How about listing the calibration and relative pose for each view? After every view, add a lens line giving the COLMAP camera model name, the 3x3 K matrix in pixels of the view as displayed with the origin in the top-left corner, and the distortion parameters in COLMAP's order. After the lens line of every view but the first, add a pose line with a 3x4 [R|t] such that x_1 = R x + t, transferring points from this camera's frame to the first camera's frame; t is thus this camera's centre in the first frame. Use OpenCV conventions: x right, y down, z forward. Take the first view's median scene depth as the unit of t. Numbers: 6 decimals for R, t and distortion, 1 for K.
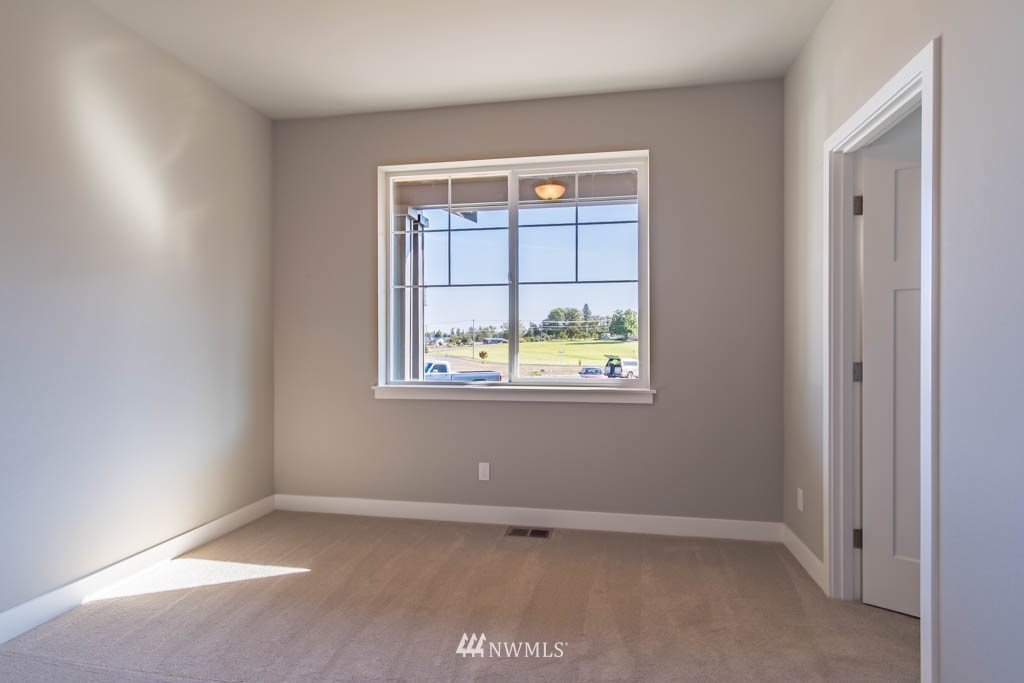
lens RADIAL K [[538.3, 0, 515.8], [0, 538.3, 340.2], [0, 0, 1]] dist [0.001065, 0.000016]
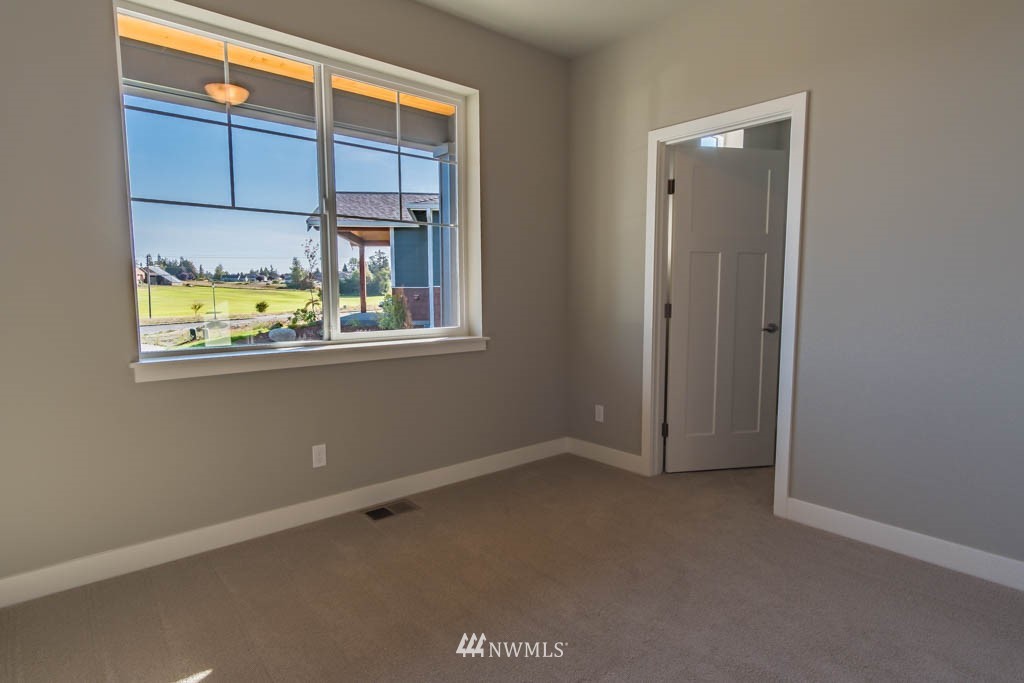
lens RADIAL K [[538.3, 0, 515.7], [0, 538.3, 338.9], [0, 0, 1]] dist [0.001065, 0.000016]
pose [[0.636338, -0.070774, 0.768157, -0.488184], [0.000076, 0.995788, 0.091684, 0.003080], [-0.771410, -0.058284, 0.633663, 0.309010]]
